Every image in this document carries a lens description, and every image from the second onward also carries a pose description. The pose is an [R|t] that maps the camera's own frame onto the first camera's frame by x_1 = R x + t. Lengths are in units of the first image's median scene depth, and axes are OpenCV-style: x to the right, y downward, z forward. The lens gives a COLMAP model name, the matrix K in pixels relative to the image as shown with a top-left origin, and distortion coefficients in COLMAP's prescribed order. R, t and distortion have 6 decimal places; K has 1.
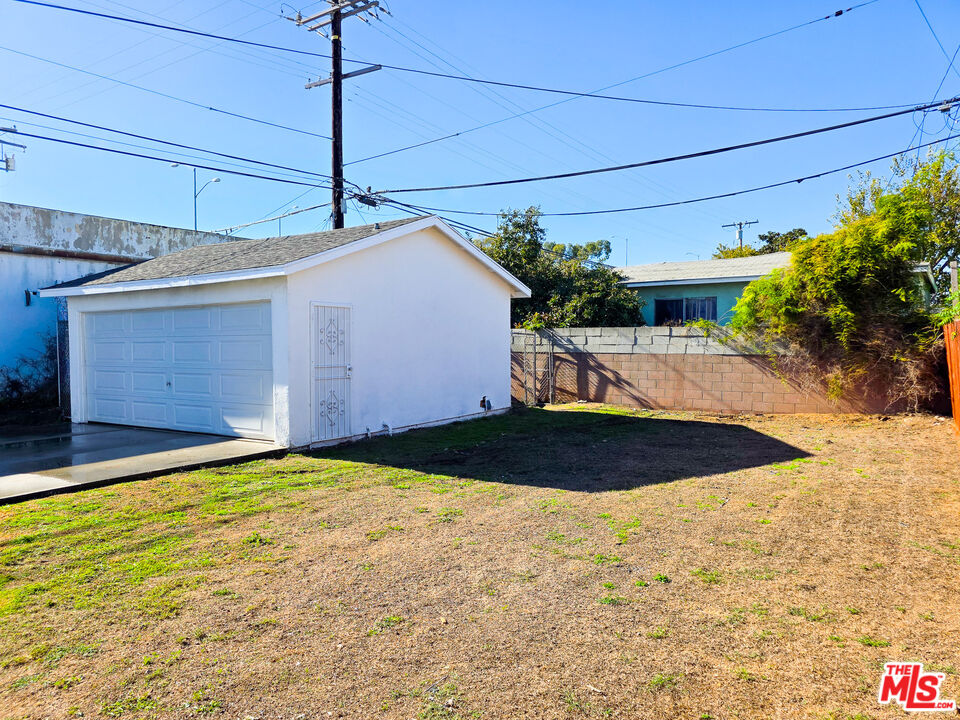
lens RADIAL K [[650.5, 0, 480.0], [0, 650.5, 360.0], [0, 0, 1]] dist [0.008581, -0.000035]
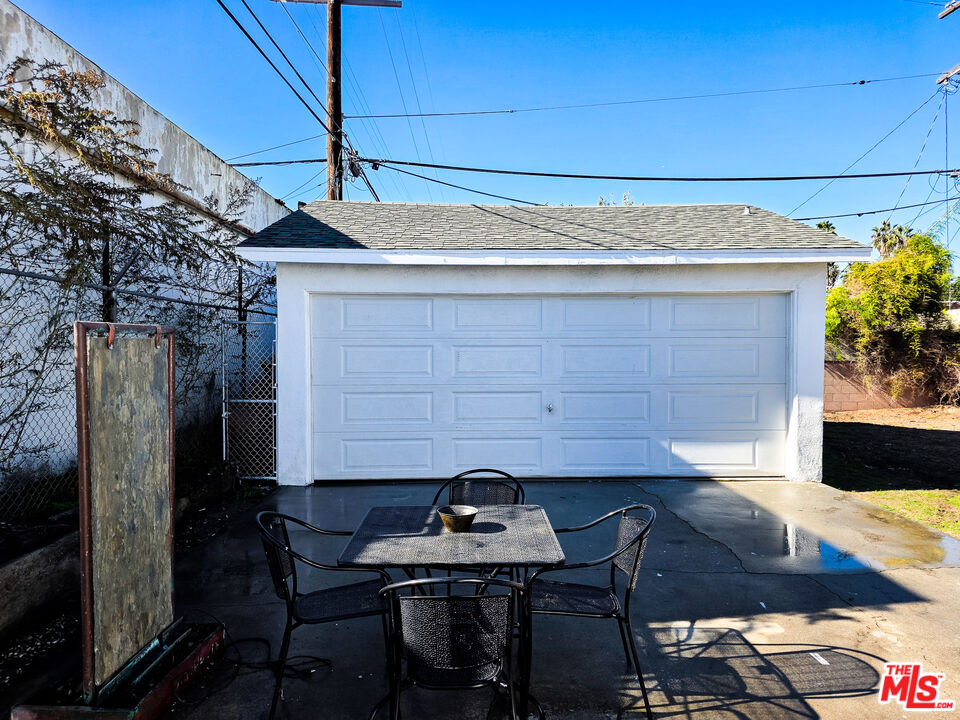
lens RADIAL K [[650.5, 0, 480.0], [0, 650.5, 360.0], [0, 0, 1]] dist [0.008581, -0.000035]
pose [[0.823403, -0.004153, 0.567442, -0.769115], [0.010265, 0.999919, -0.007577, -0.007316], [-0.567364, 0.012063, 0.823379, 0.418230]]
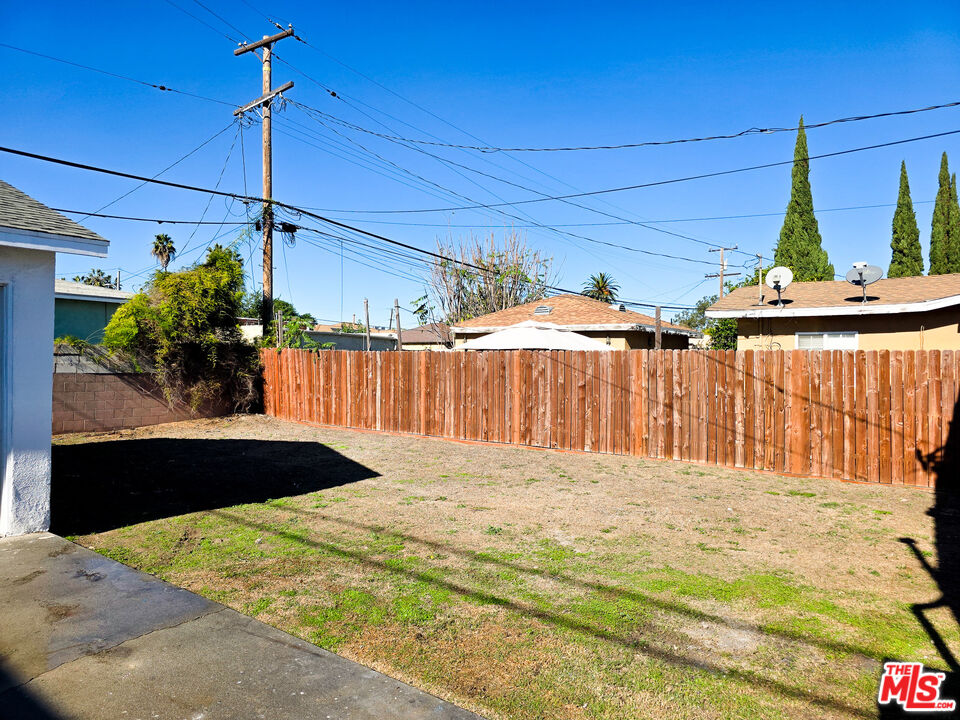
lens RADIAL K [[650.5, 0, 480.0], [0, 650.5, 360.0], [0, 0, 1]] dist [0.008581, -0.000035]
pose [[0.029240, 0.009117, 0.999531, -0.653396], [0.018013, 0.999791, -0.009647, -0.009275], [-0.999410, 0.018287, 0.029070, 0.409127]]
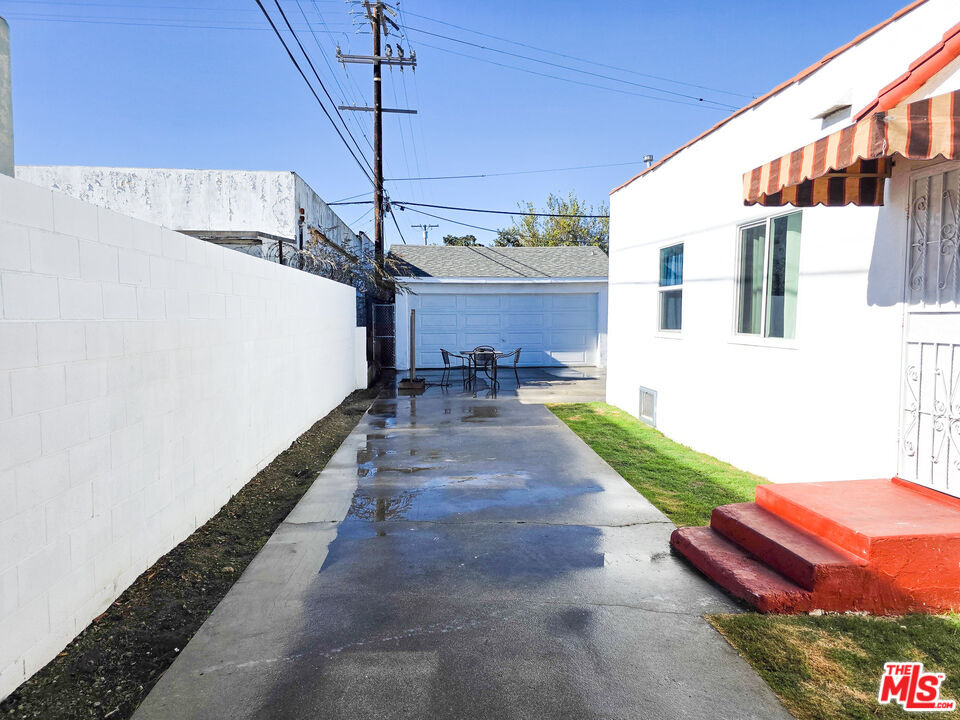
lens RADIAL K [[650.5, 0, 480.0], [0, 650.5, 360.0], [0, 0, 1]] dist [0.008581, -0.000035]
pose [[0.789693, -0.032192, 0.612657, -1.297897], [0.014058, 0.999310, 0.034387, 0.025878], [-0.613341, -0.018542, 0.789601, -0.225160]]
